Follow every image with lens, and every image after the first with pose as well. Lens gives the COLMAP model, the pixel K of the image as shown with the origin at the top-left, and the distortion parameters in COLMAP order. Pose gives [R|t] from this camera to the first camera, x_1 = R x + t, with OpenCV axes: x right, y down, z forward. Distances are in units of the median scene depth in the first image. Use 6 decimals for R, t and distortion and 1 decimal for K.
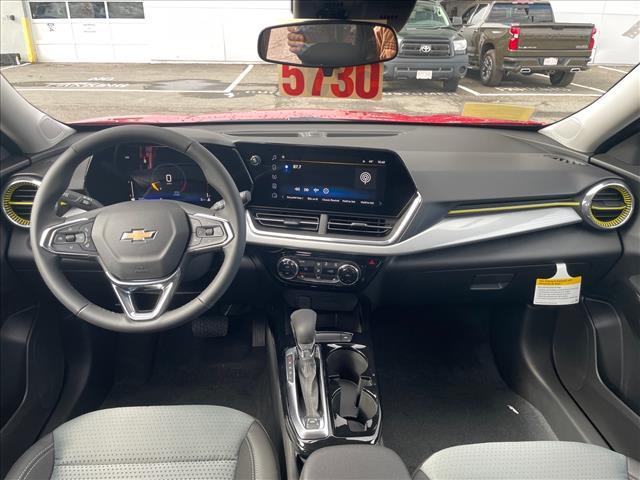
lens RADIAL K [[483.3, 0, 318.9], [0, 483.3, 256.7], [0, 0, 1]] dist [0.081339, -0.115806]
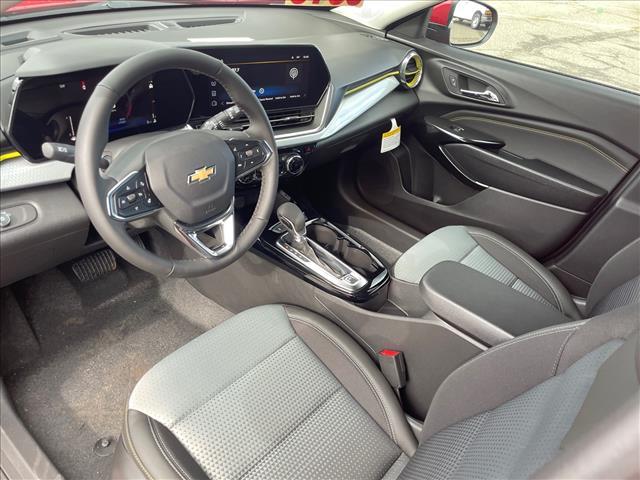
lens RADIAL K [[484.6, 0, 323.9], [0, 484.6, 242.7], [0, 0, 1]] dist [0.087344, -0.118215]
pose [[0.694518, -0.349868, 0.628678, -0.647924], [0.187023, 0.931555, 0.311814, -0.130322], [-0.694742, -0.098983, 0.712415, 0.120177]]
